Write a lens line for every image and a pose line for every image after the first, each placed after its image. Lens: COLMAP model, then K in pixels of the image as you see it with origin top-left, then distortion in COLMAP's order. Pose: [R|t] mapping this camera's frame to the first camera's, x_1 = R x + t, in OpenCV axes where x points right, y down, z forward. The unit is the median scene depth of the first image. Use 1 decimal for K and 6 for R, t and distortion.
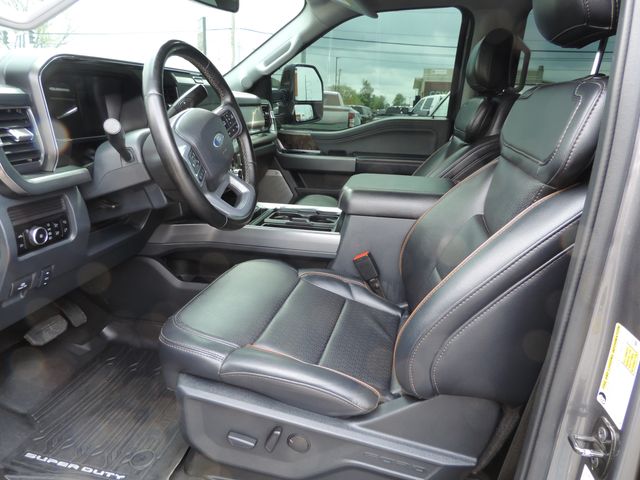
lens RADIAL K [[469.5, 0, 326.3], [0, 469.5, 242.4], [0, 0, 1]] dist [-0.025490, -0.009256]
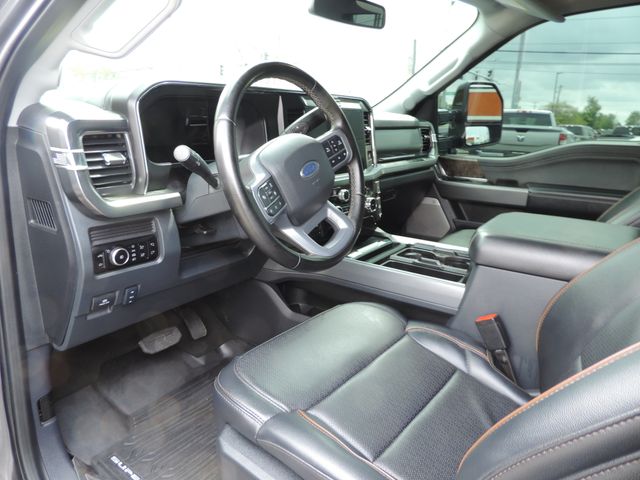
lens RADIAL K [[469.5, 0, 319.5], [0, 469.5, 236.1], [0, 0, 1]] dist [-0.025490, -0.009256]
pose [[0.901004, 0.095198, -0.423237, 0.141865], [-0.116635, 0.992861, -0.024974, -0.056884], [0.417838, 0.071866, 0.905675, 0.163094]]
